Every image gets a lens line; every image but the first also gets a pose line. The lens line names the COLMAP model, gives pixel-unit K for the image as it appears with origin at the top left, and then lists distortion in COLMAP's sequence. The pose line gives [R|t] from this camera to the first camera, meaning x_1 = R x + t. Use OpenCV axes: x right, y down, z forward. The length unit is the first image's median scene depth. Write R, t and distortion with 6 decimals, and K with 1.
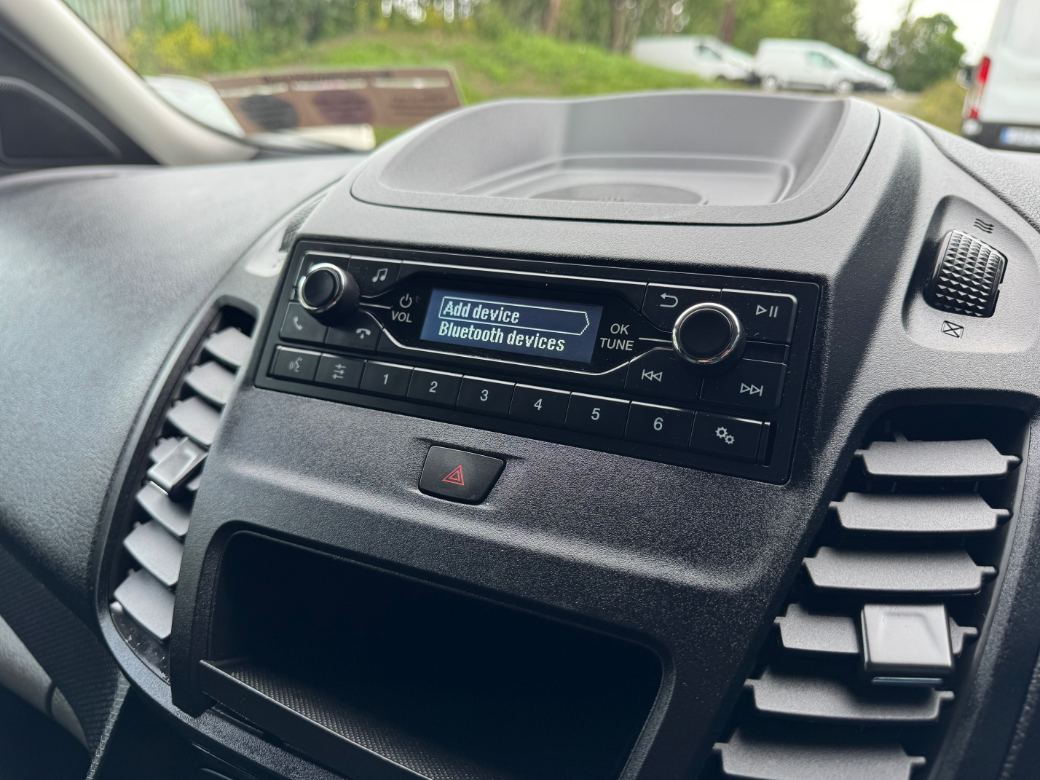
lens RADIAL K [[730.5, 0, 518.4], [0, 730.5, 398.1], [0, 0, 1]] dist [0.069214, -0.026035]
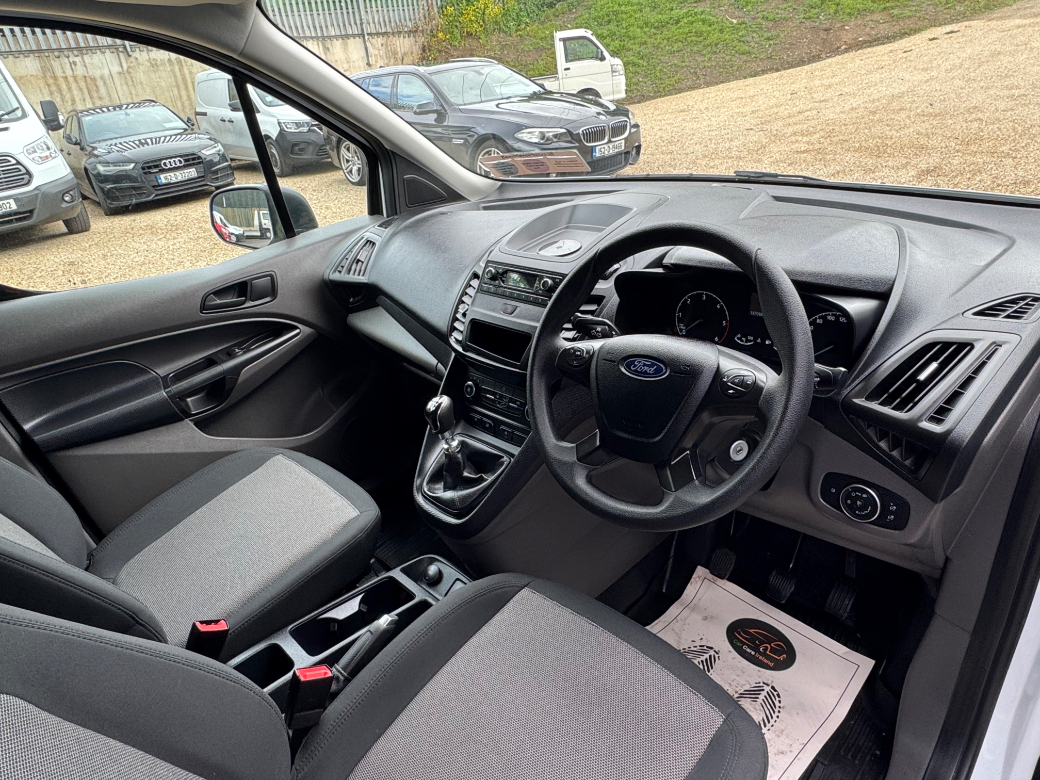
lens RADIAL K [[642.2, 0, 516.4], [0, 642.2, 387.7], [0, 0, 1]] dist [-0.006367, 0.003075]
pose [[0.932914, 0.065132, -0.354160, 1.397307], [-0.017541, 0.990559, 0.135963, 0.025129], [0.359672, -0.120629, 0.925248, -2.853826]]
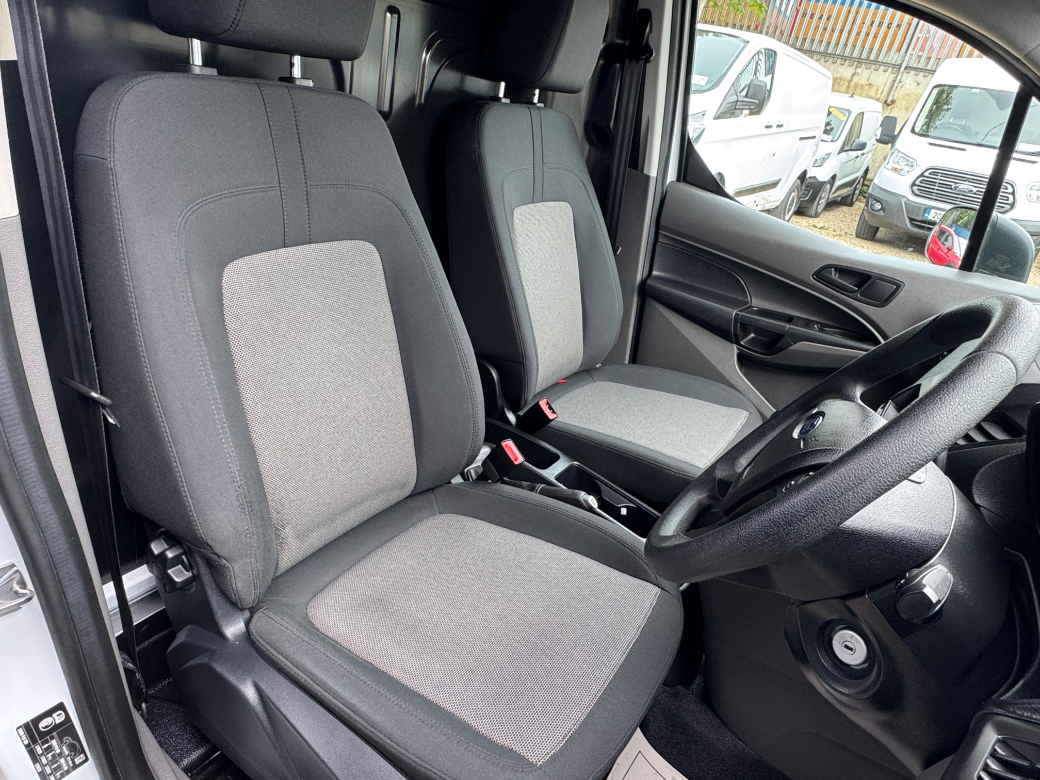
lens RADIAL K [[642.2, 0, 511.9], [0, 642.2, 386.8], [0, 0, 1]] dist [-0.006367, 0.003075]
pose [[-0.138323, 0.422374, -0.895805, 2.850769], [-0.500492, 0.750695, 0.431236, -0.198663], [0.854620, 0.507993, 0.107556, -1.213260]]
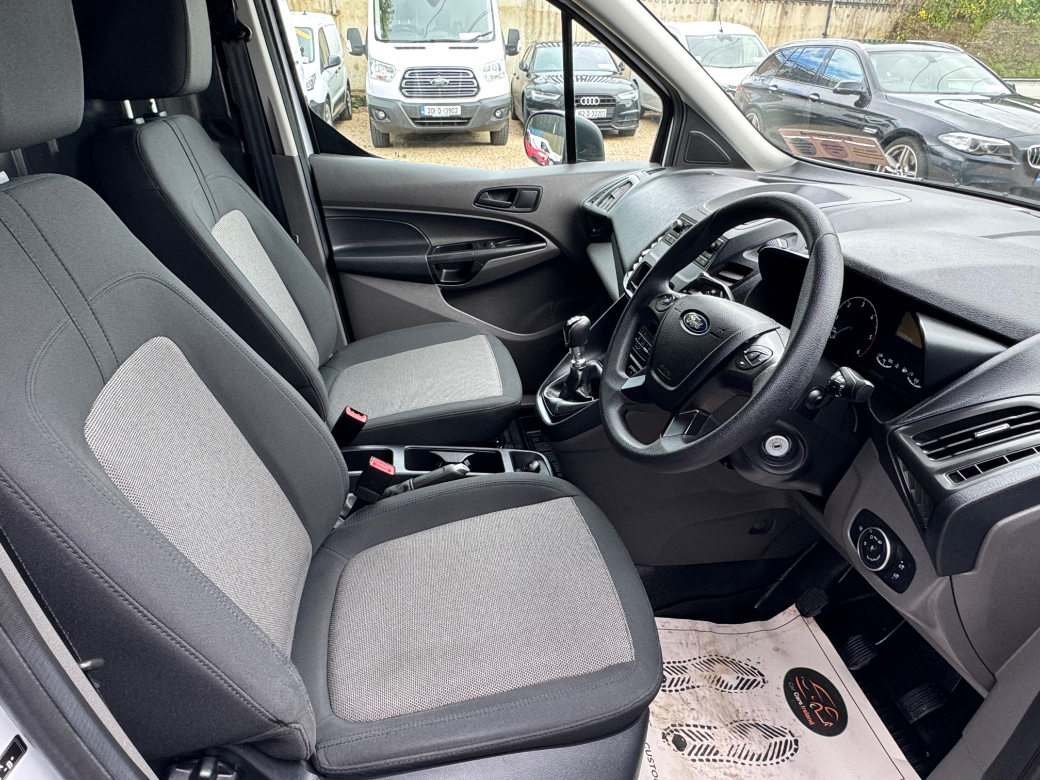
lens RADIAL K [[642.2, 0, 512.6], [0, 642.2, 389.4], [0, 0, 1]] dist [-0.006367, 0.003075]
pose [[0.568560, 0.393565, -0.722390, 2.632655], [-0.300946, 0.916772, 0.262605, 0.072106], [0.765618, 0.068093, 0.639681, -2.513234]]
